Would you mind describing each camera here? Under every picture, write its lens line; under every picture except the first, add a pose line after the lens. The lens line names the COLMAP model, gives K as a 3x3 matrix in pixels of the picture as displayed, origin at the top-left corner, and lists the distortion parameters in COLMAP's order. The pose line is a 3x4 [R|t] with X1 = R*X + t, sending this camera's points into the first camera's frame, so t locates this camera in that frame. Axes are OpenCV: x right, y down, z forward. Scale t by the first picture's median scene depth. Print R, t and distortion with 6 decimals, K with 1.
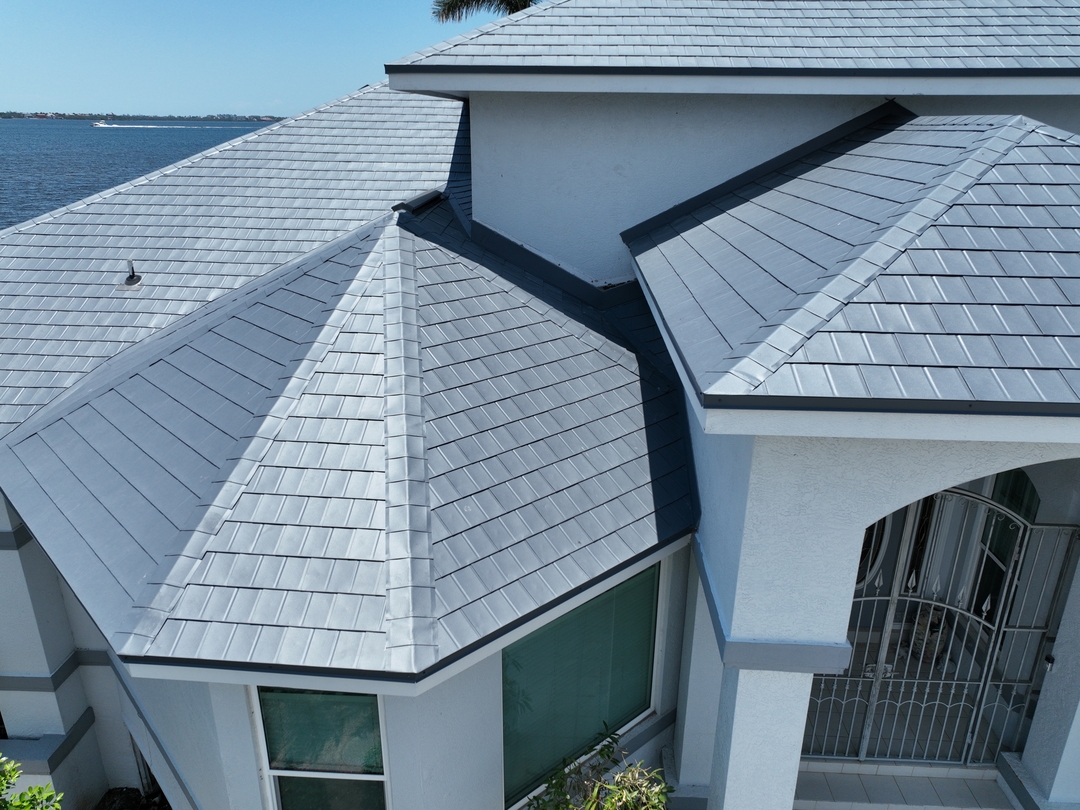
lens RADIAL K [[758.0, 0, 540.0], [0, 758.0, 405.0], [0, 0, 1]] dist [0.009903, 0.005050]
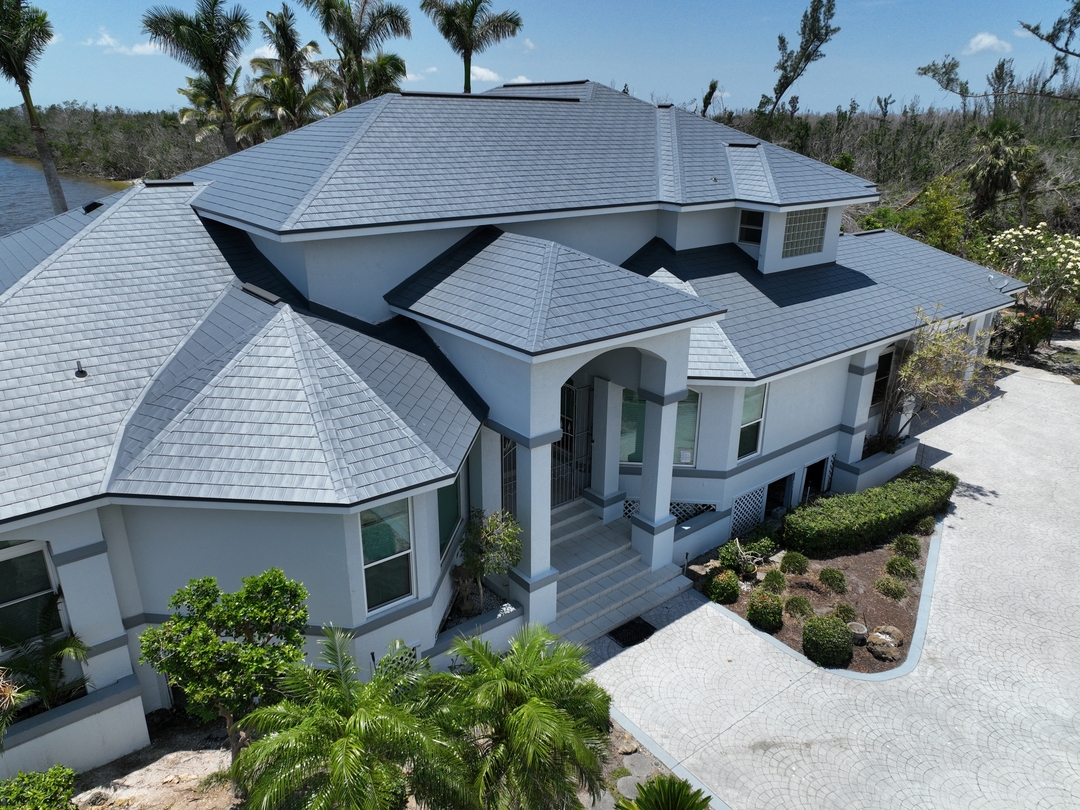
lens RADIAL K [[758.0, 0, 540.0], [0, 758.0, 405.0], [0, 0, 1]] dist [0.009903, 0.005050]
pose [[0.755306, -0.233688, 0.612293, -0.943690], [0.230229, 0.969333, 0.085952, -0.033691], [-0.613602, 0.076048, 0.785945, -0.843867]]
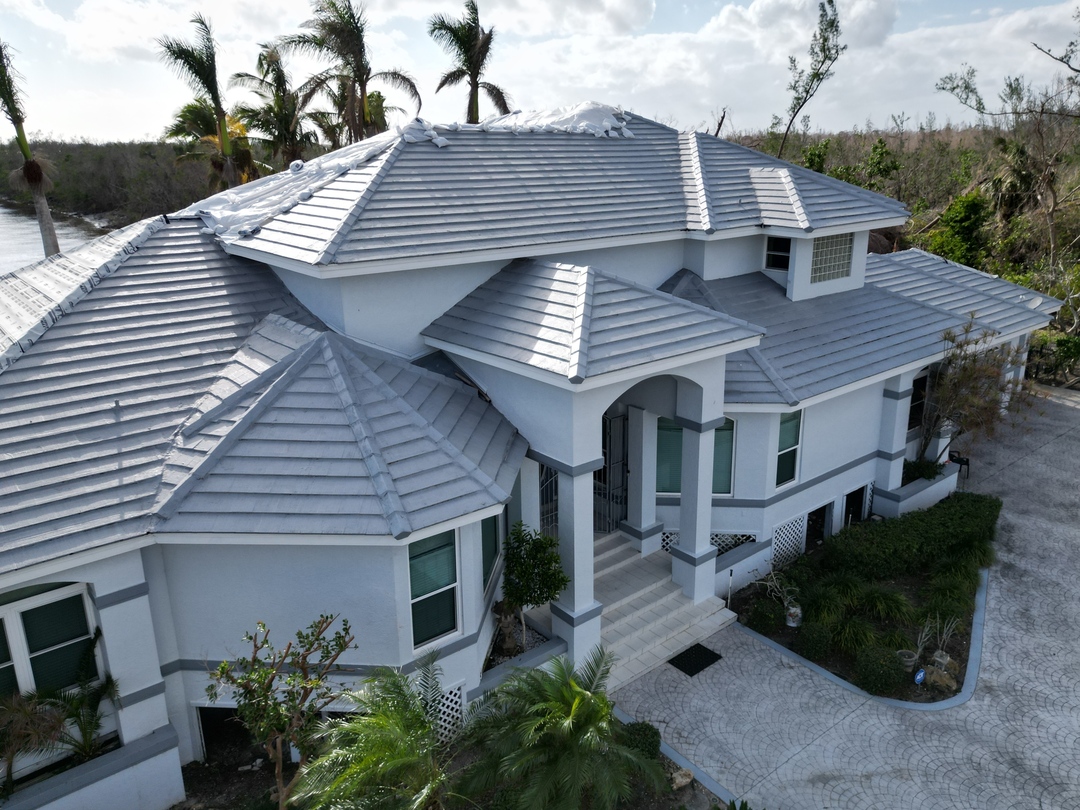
lens RADIAL K [[820.6, 0, 561.6], [0, 820.6, 390.2], [0, 0, 1]] dist [0.080878, -0.086379]
pose [[0.735082, -0.208121, 0.645244, -1.131178], [0.252783, 0.967225, 0.023997, -0.038019], [-0.629091, 0.145467, 0.763599, -0.912344]]
